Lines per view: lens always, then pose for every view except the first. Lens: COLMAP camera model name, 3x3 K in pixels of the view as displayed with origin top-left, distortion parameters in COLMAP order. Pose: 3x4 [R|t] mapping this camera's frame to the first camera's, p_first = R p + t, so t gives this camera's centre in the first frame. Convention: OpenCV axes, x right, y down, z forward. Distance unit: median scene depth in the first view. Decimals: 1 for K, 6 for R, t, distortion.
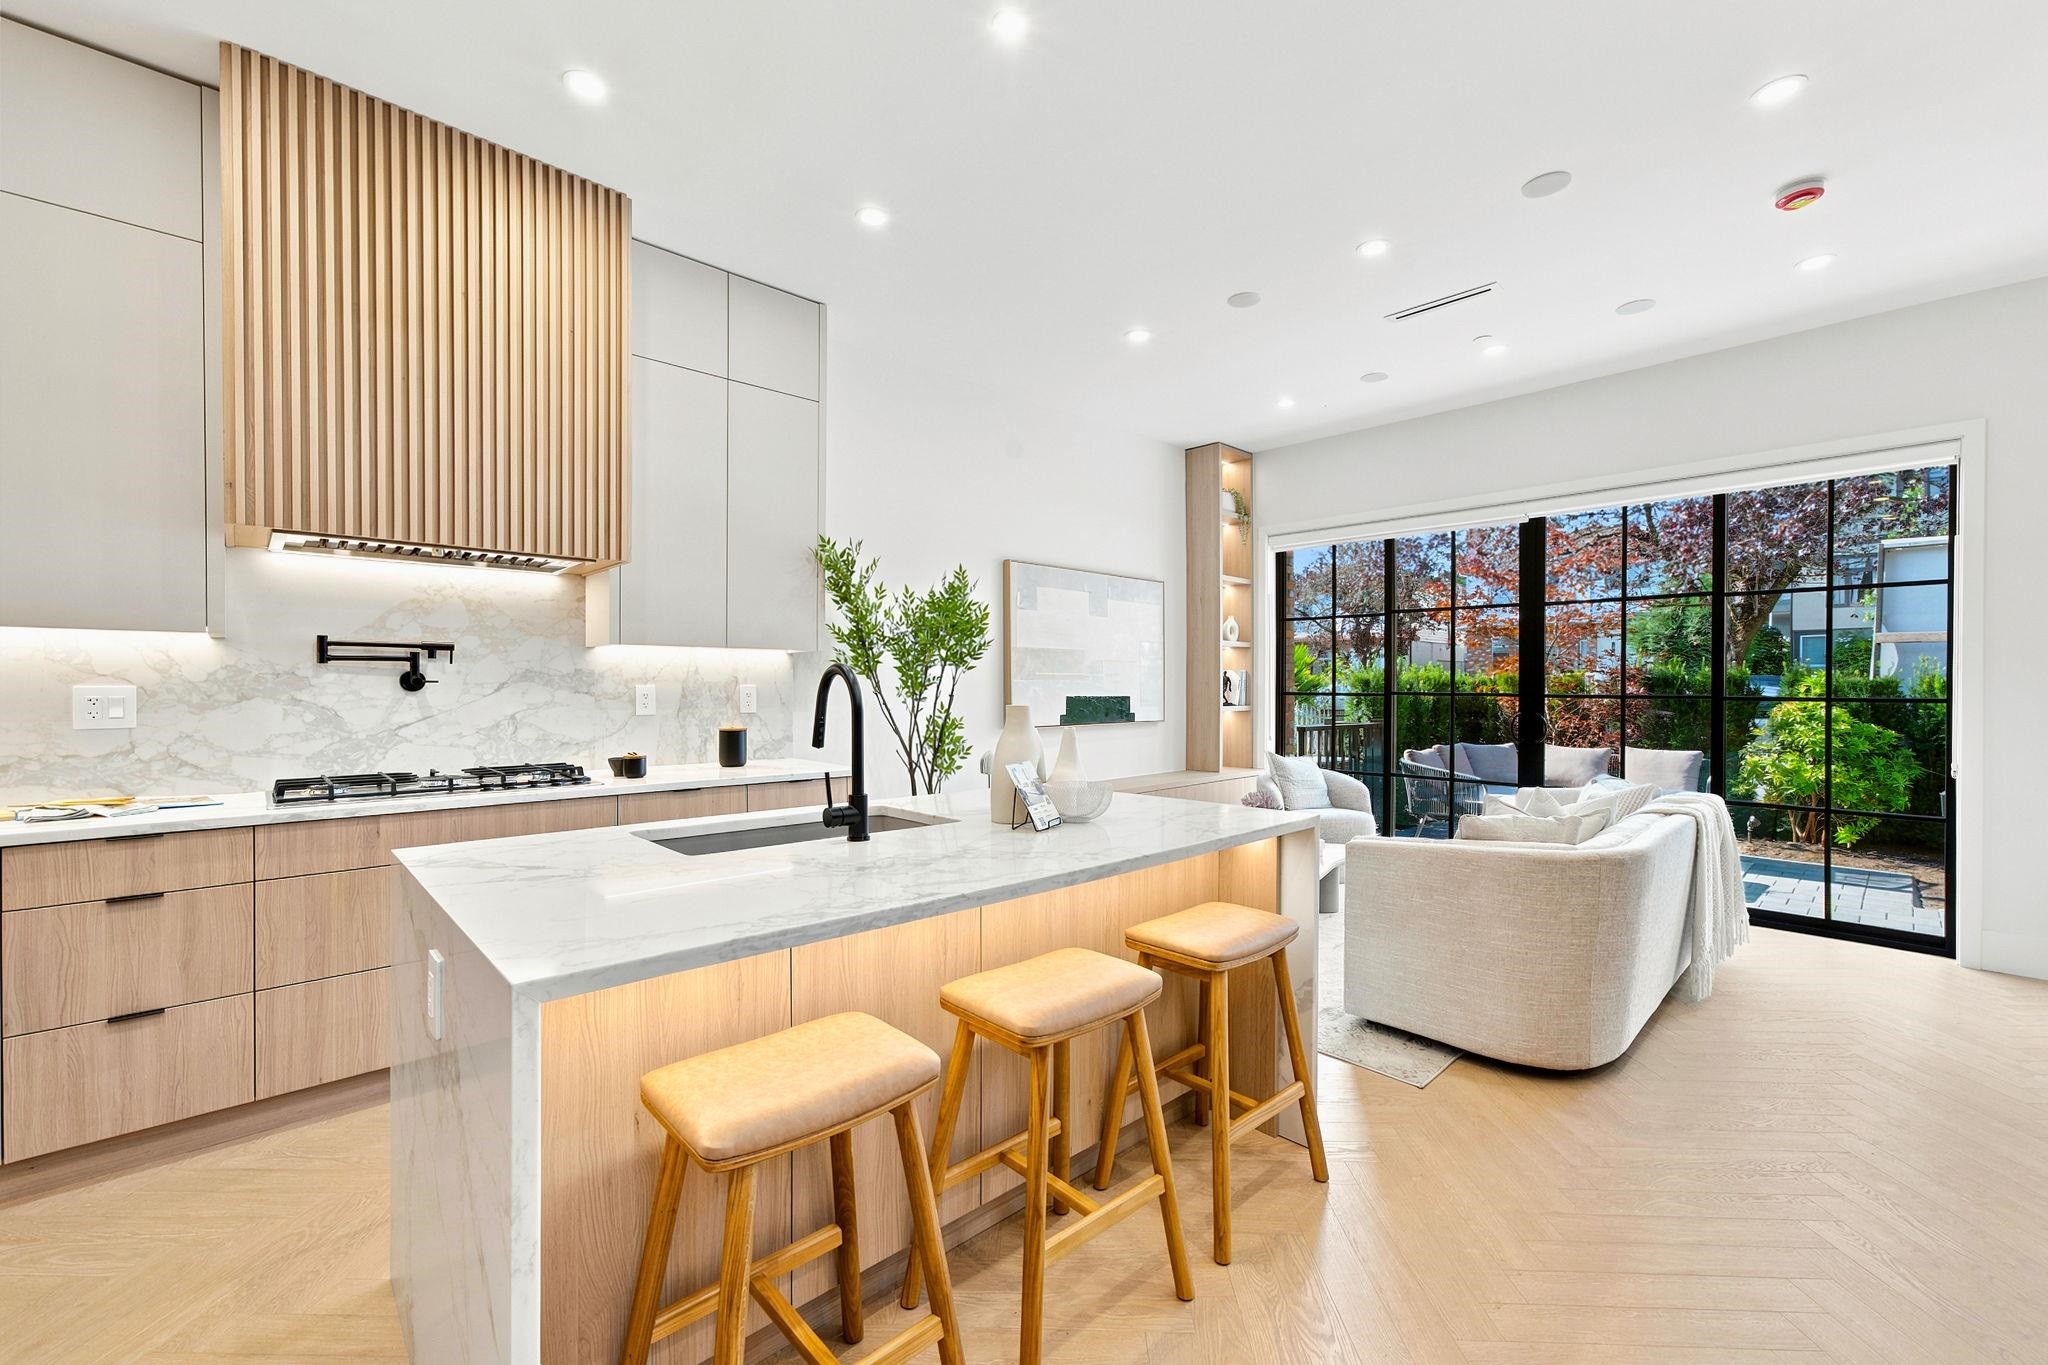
lens RADIAL K [[843.9, 0, 1021.5], [0, 843.9, 689.2], [0, 0, 1]] dist [-0.009289, 0.004496]
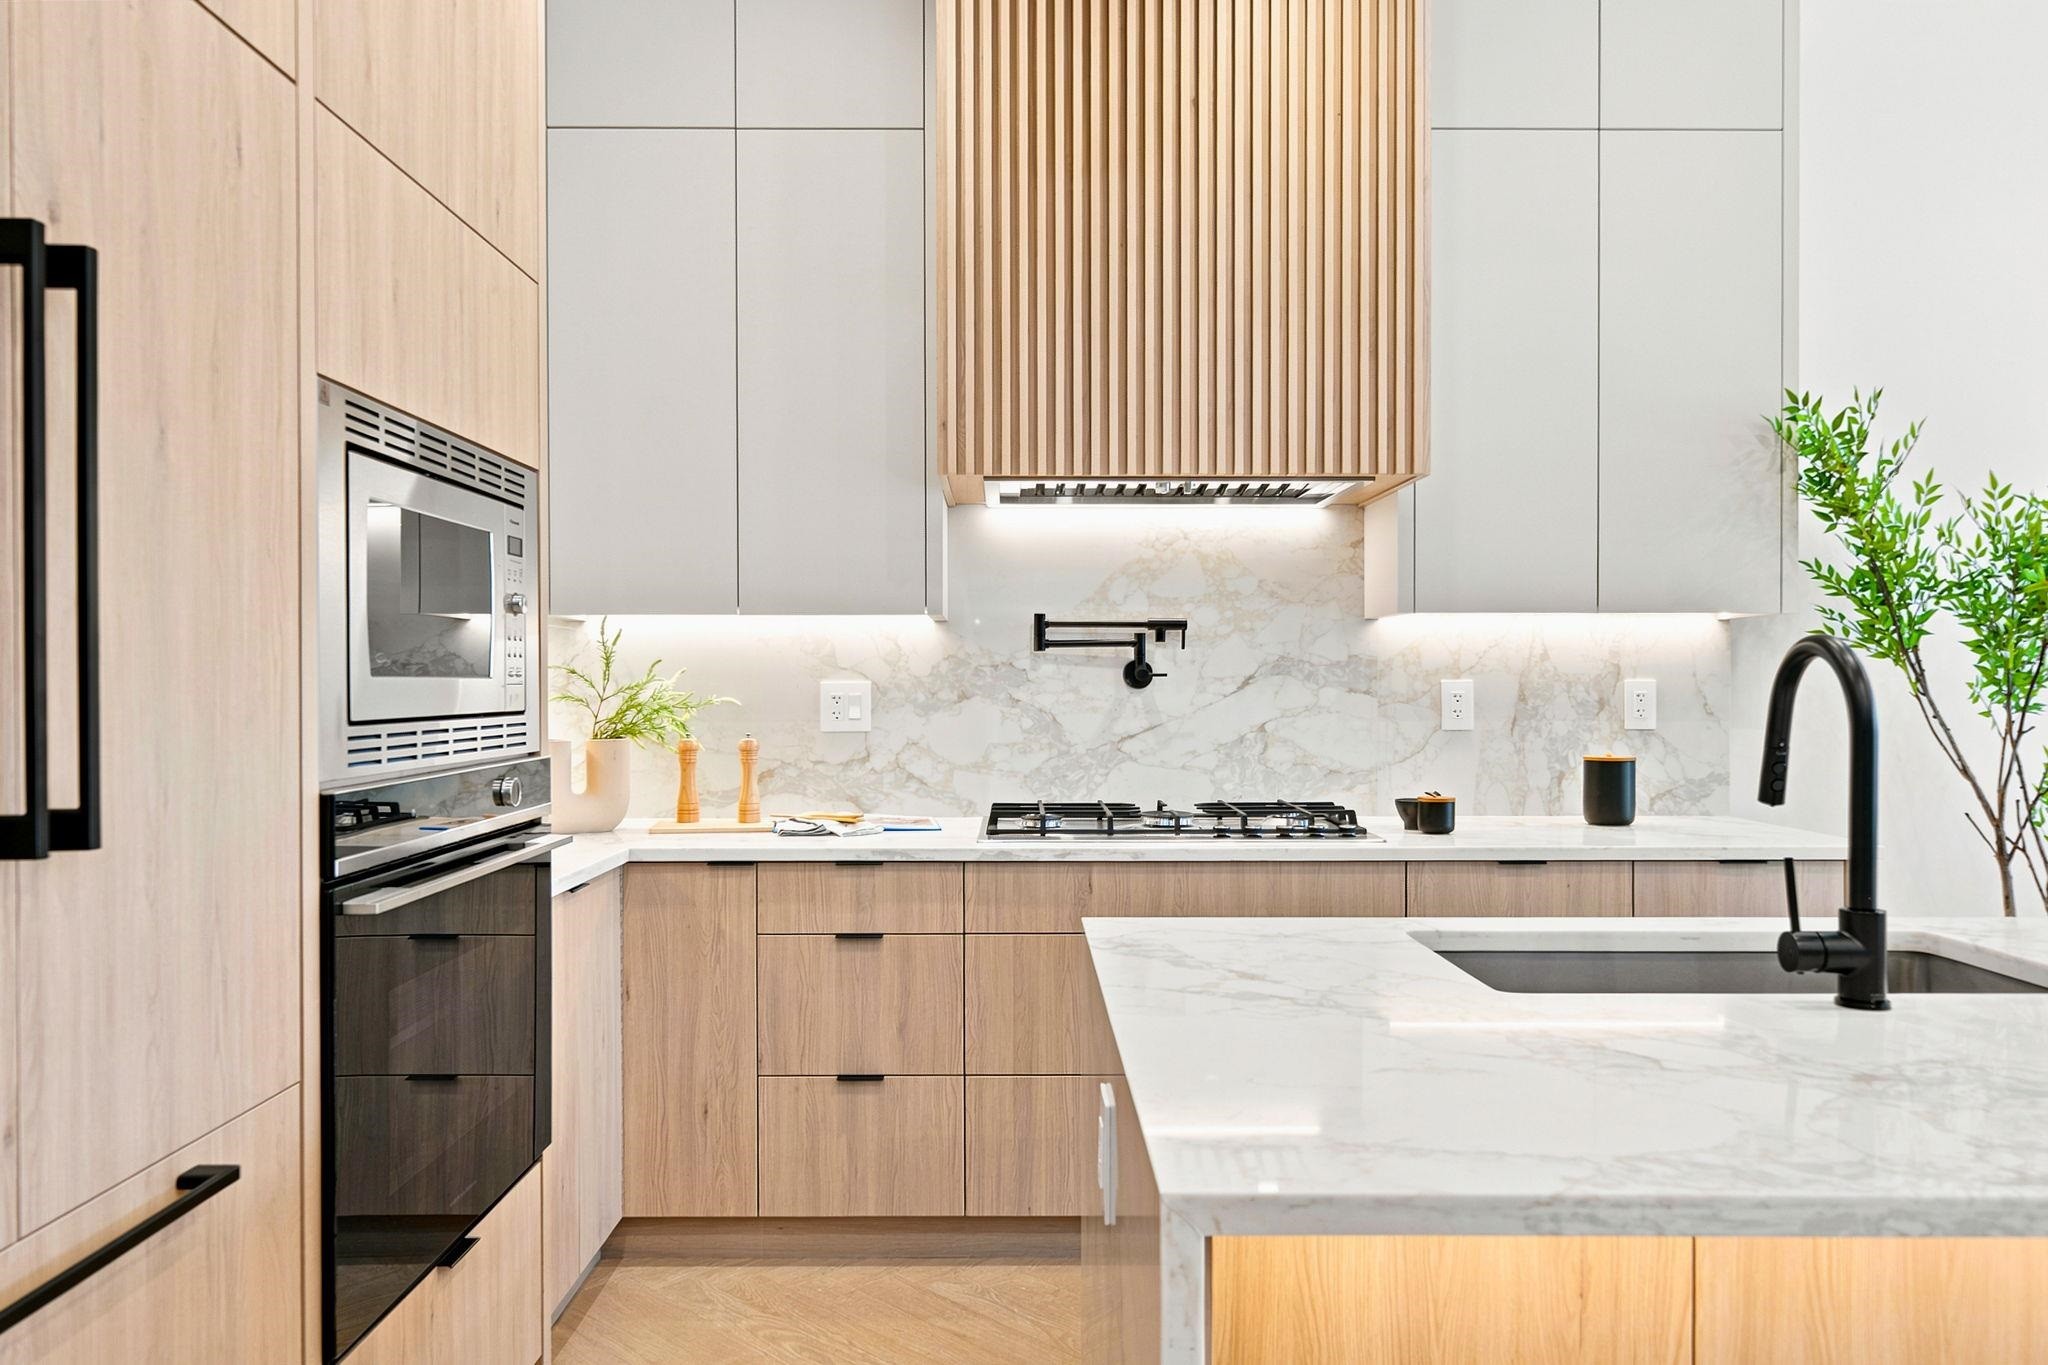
lens RADIAL K [[1392.9, 0, 1004.8], [0, 1392.9, 686.7], [0, 0, 1]] dist [0.011957, -0.002078]
pose [[0.731674, 0.002749, -0.681649, -0.007065], [-0.002140, 0.999996, 0.001737, -0.000919], [0.681652, 0.000188, 0.731677, 0.065313]]
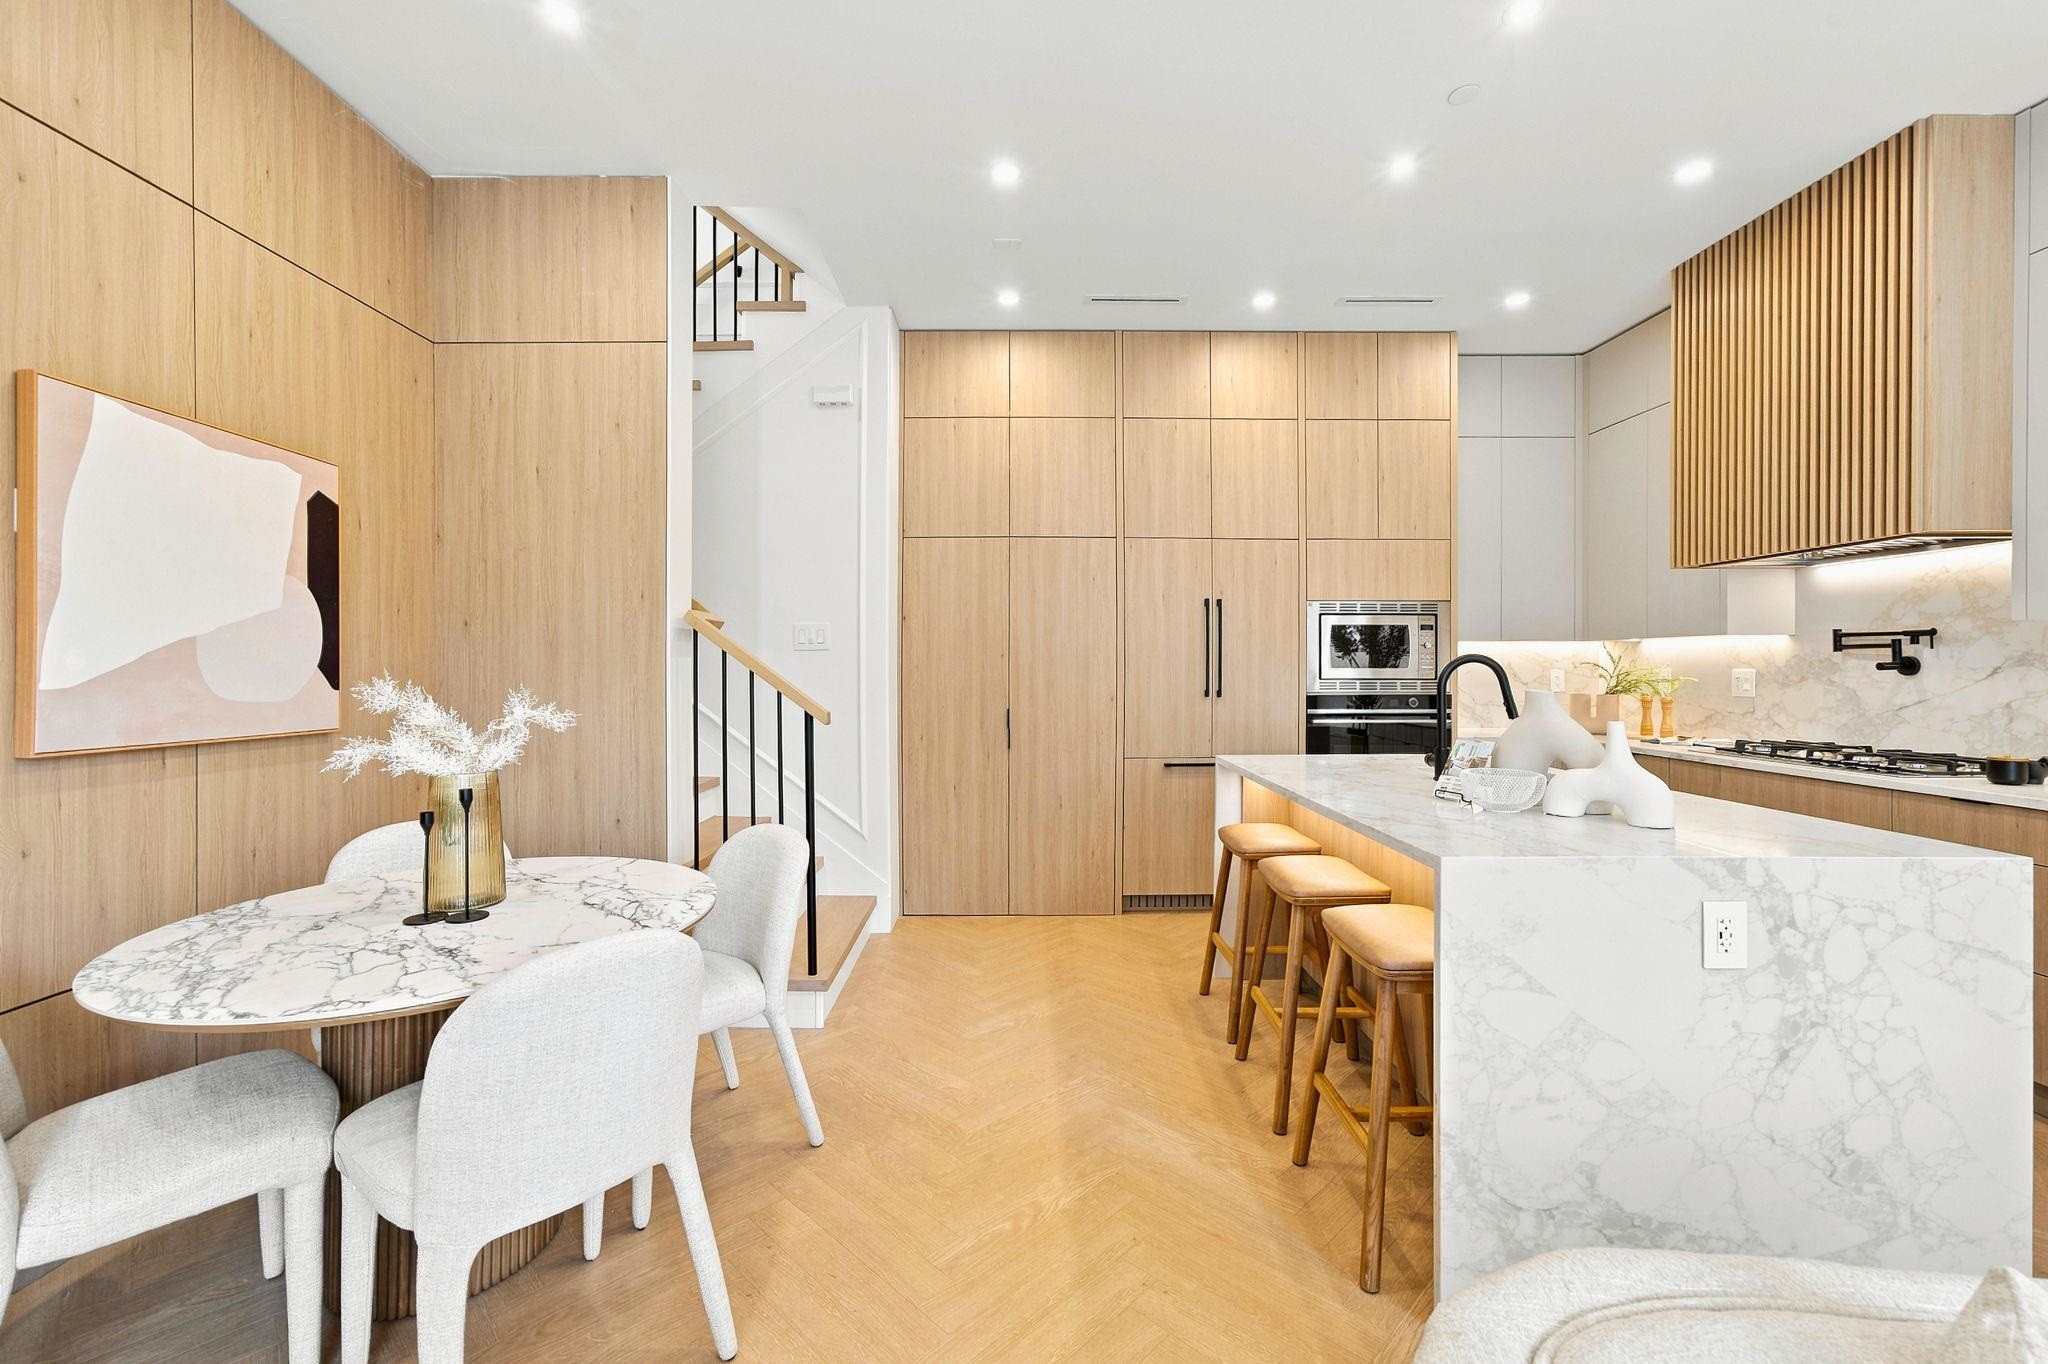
lens RADIAL K [[864.6, 0, 1014.8], [0, 864.6, 669.8], [0, 0, 1]] dist [-0.007184, 0.008140]
pose [[-0.682933, 0.002502, -0.730477, 0.848345], [-0.002686, 0.999979, 0.005937, -0.008072], [0.730476, 0.006017, -0.682912, 0.919691]]
